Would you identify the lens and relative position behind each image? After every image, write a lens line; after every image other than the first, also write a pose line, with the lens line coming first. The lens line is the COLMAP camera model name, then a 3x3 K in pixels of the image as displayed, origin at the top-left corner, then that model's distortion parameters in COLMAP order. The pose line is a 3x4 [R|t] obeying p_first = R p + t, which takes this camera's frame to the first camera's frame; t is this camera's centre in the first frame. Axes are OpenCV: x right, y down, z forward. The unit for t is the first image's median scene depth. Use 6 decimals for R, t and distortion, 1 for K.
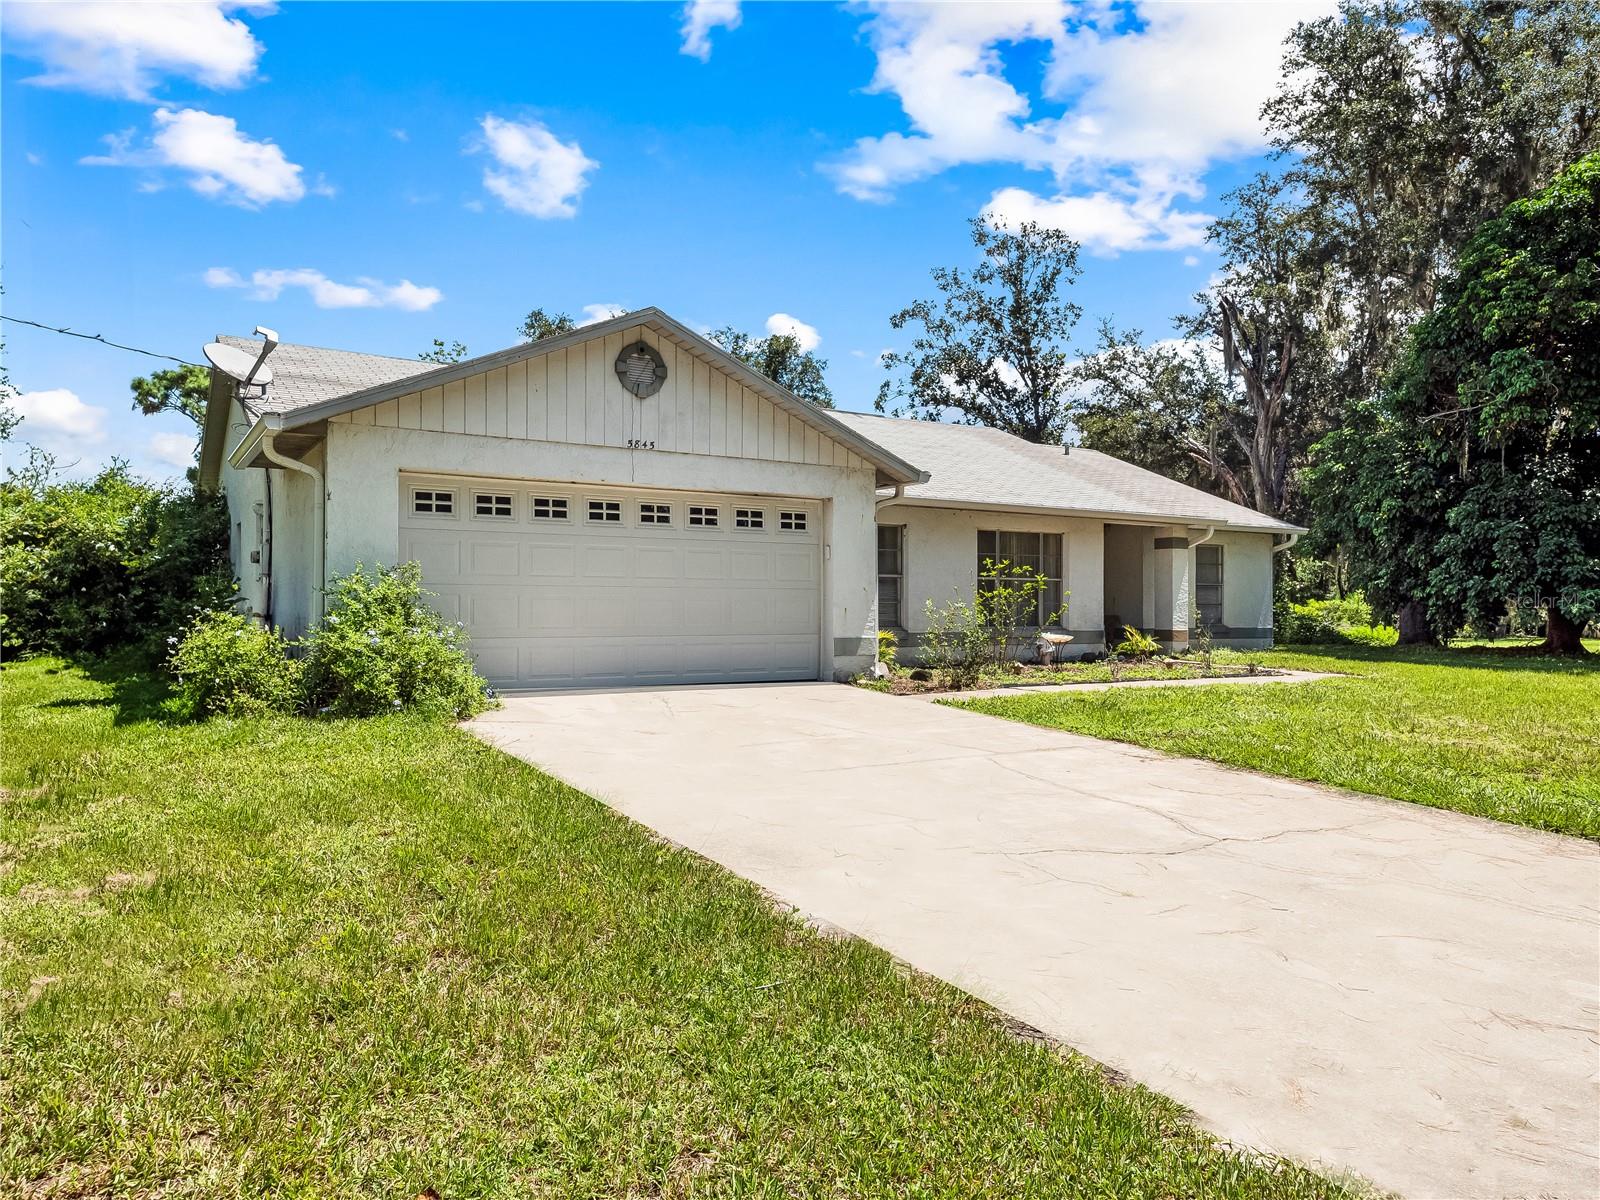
lens RADIAL K [[1086.4, 0, 800.0], [0, 1086.4, 600.0], [0, 0, 1]] dist [-0.005314, -0.000749]
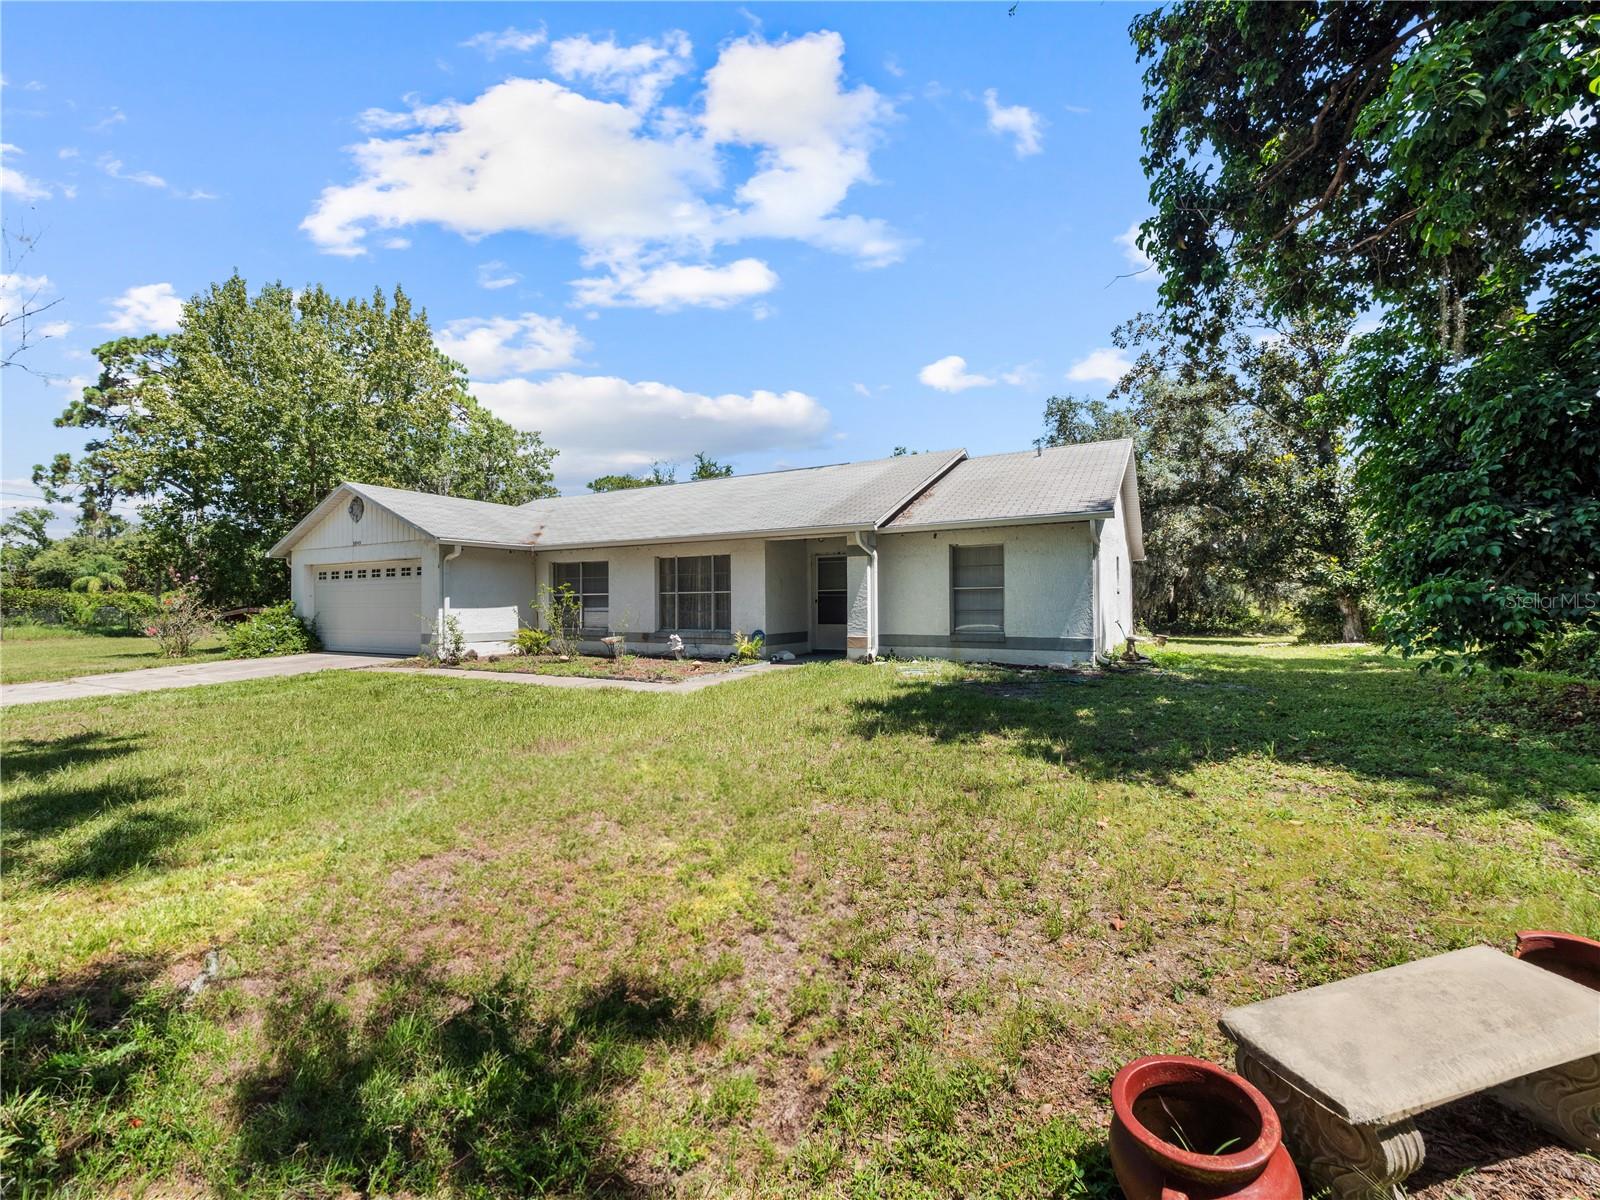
lens RADIAL K [[681.5, 0, 796.0], [0, 681.5, 616.1], [0, 0, 1]] dist [0.003333, -0.000777]
pose [[0.484488, 0.003210, -0.874792, 1.250476], [0.011827, 0.999878, 0.010219, 0.001147], [0.874718, -0.015297, 0.484391, 0.924846]]
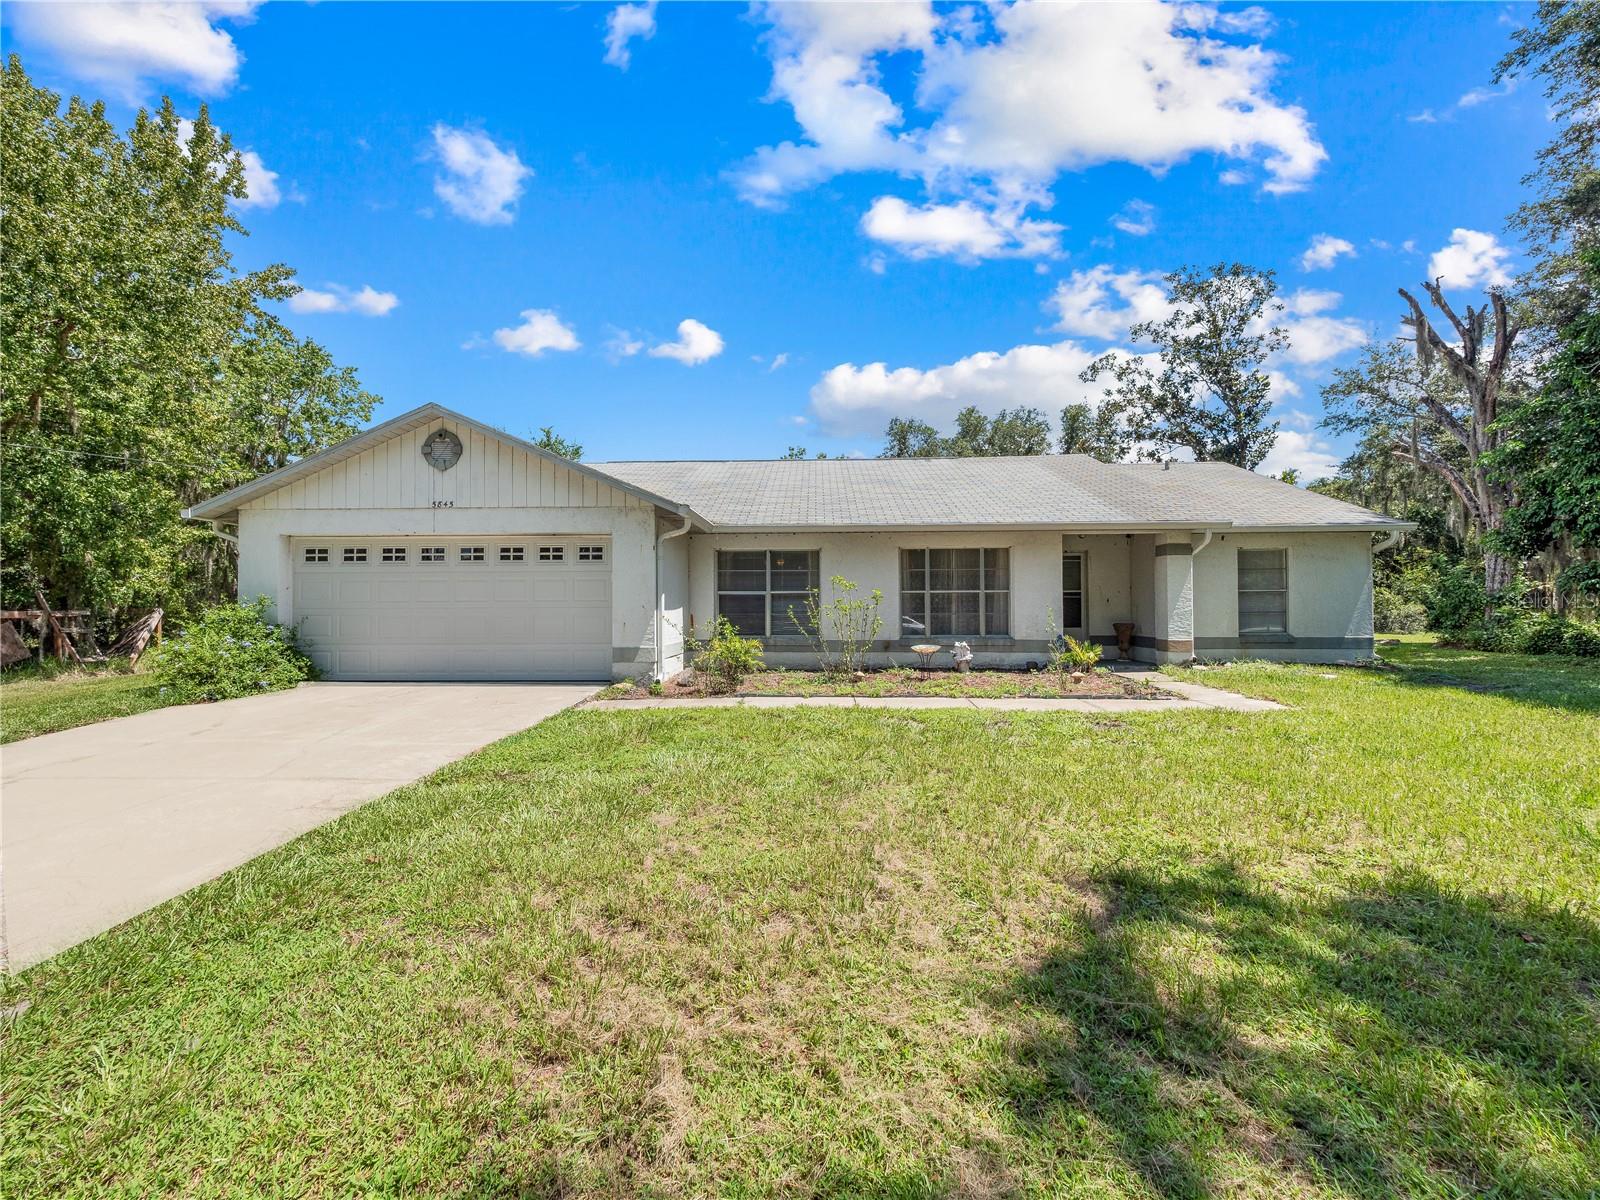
lens RADIAL K [[681.5, 0, 796.0], [0, 681.5, 616.1], [0, 0, 1]] dist [0.003333, -0.000777]
pose [[0.824478, -0.003516, -0.565882, 0.590798], [0.010688, 0.999899, 0.009360, -0.004653], [0.565792, -0.013765, 0.824433, 0.450848]]
